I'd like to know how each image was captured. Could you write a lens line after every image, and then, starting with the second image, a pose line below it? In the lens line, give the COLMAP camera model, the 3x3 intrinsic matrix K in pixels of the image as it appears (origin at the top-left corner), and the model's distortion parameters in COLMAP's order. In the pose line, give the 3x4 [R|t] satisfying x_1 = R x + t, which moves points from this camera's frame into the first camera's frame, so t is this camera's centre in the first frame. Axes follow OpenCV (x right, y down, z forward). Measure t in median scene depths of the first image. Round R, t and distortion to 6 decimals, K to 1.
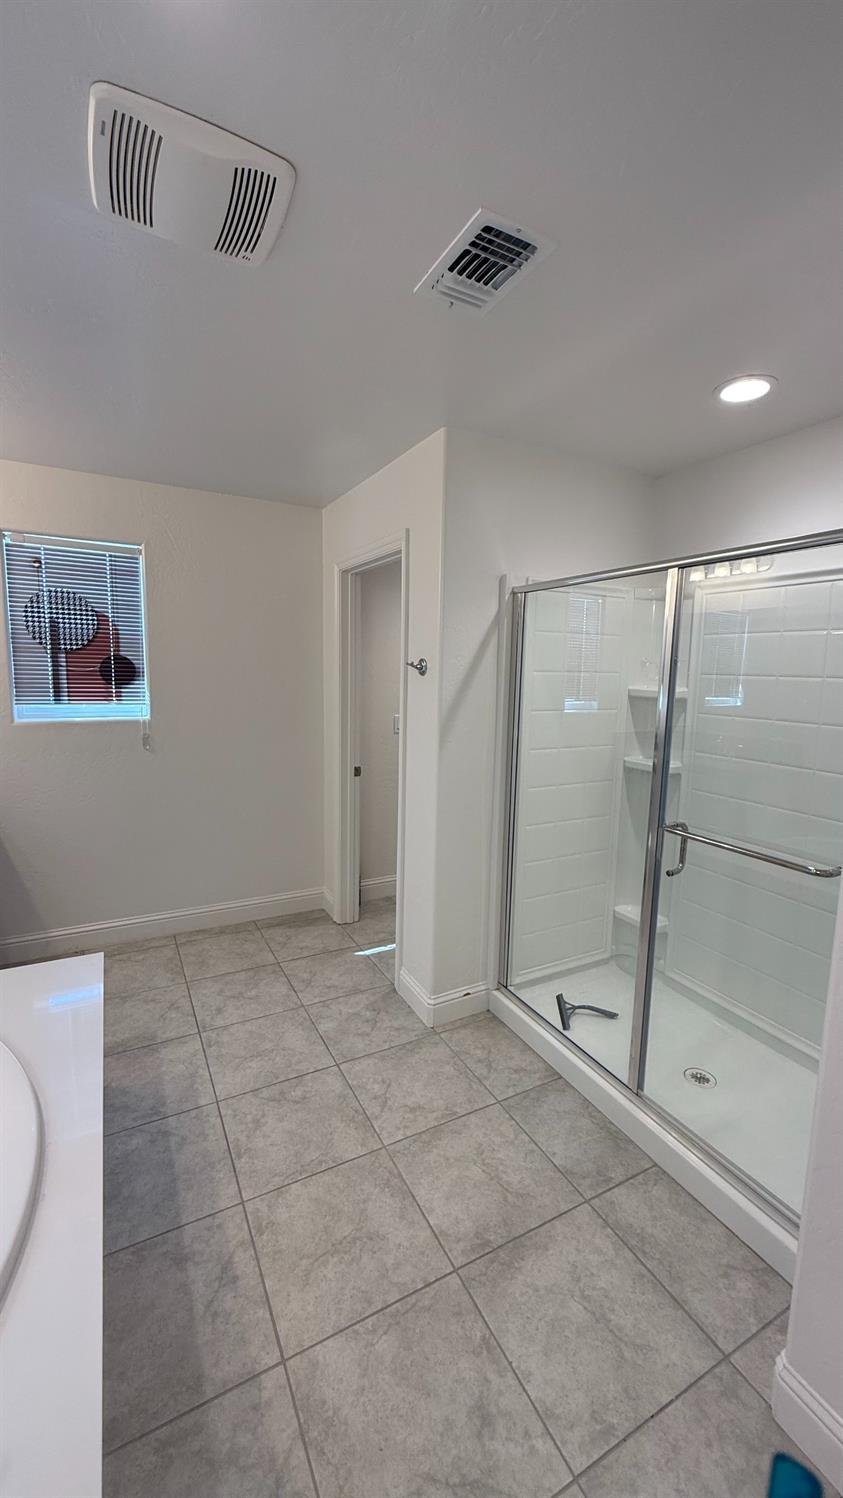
lens RADIAL K [[594.3, 0, 423.3], [0, 594.3, 746.1], [0, 0, 1]] dist [-0.000909, 0.000002]
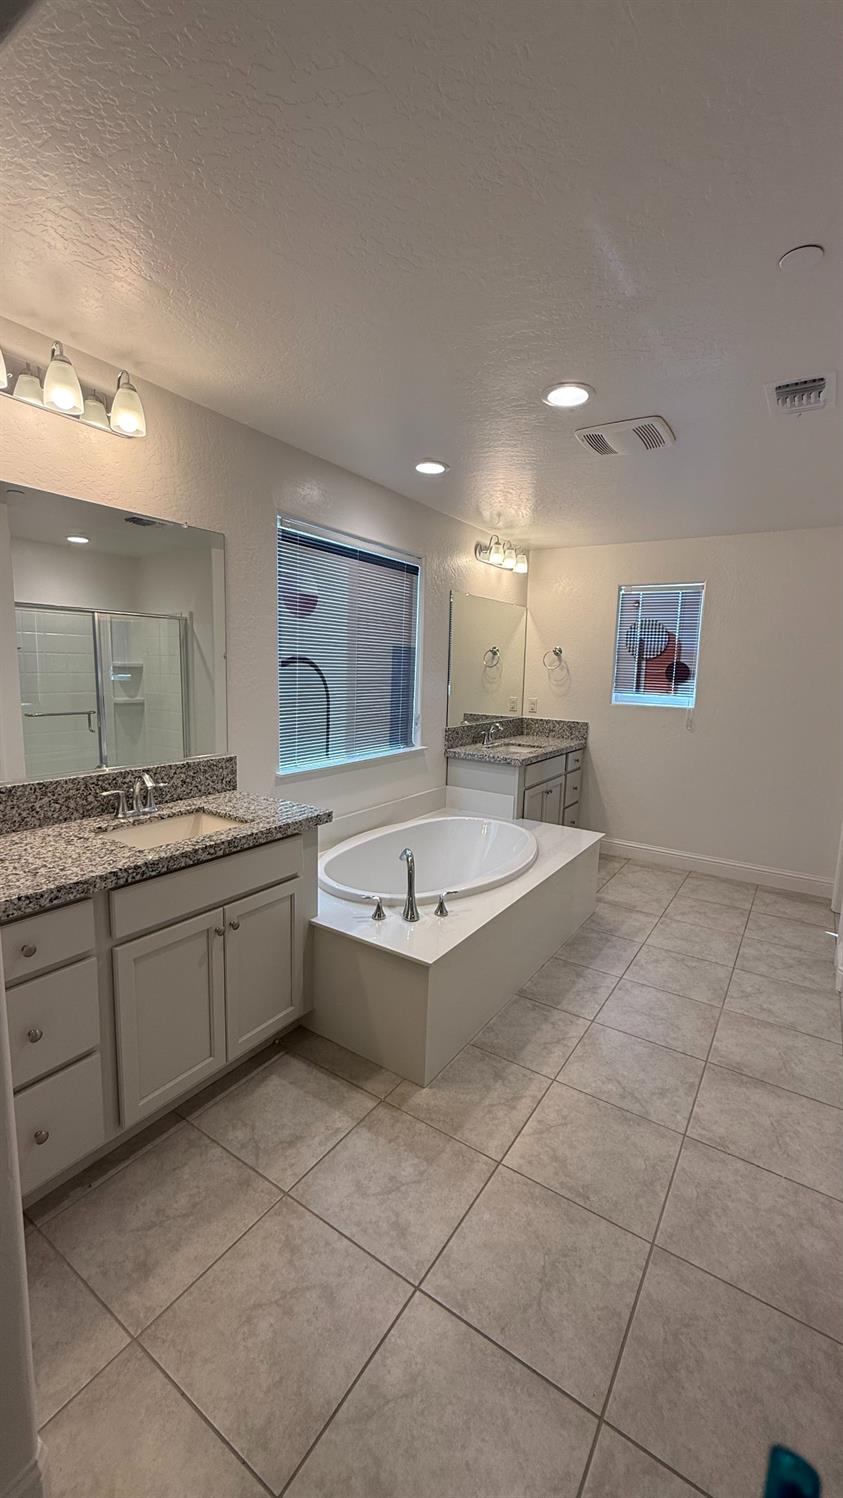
lens RADIAL K [[594.3, 0, 423.3], [0, 594.3, 746.1], [0, 0, 1]] dist [-0.000909, 0.000002]
pose [[0.477558, 0.110872, -0.871577, 0.577885], [-0.131386, 0.989863, 0.053930, 0.064279], [0.868721, 0.088758, 0.487284, -0.264538]]
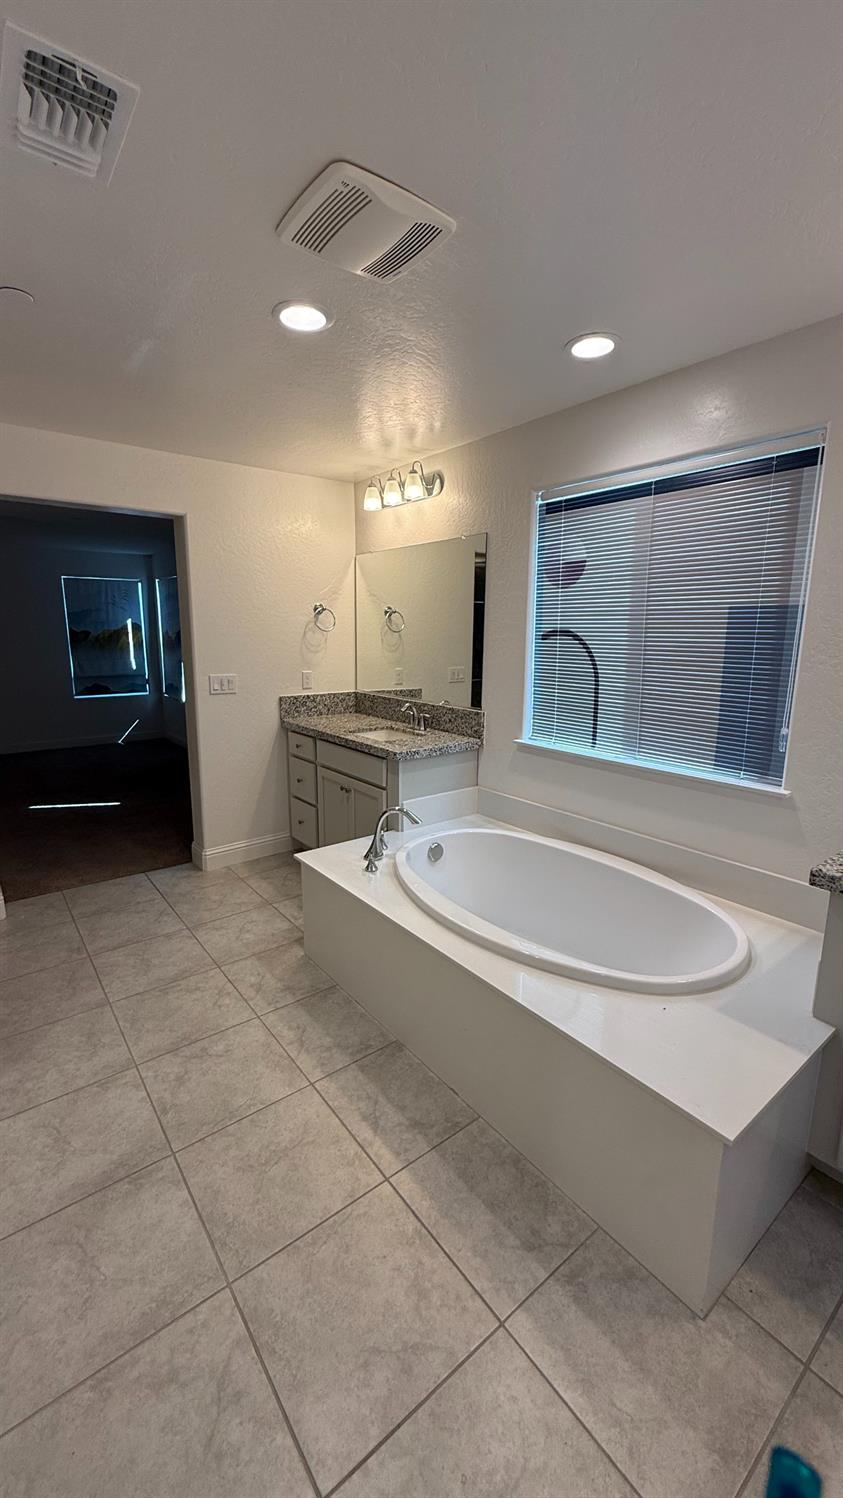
lens RADIAL K [[594.3, 0, 423.3], [0, 594.3, 746.1], [0, 0, 1]] dist [-0.000909, 0.000002]
pose [[-0.984061, 0.002872, -0.177810, -0.132792], [-0.052913, 0.949854, 0.308183, -0.140544], [0.169779, 0.312680, -0.934562, 1.170011]]
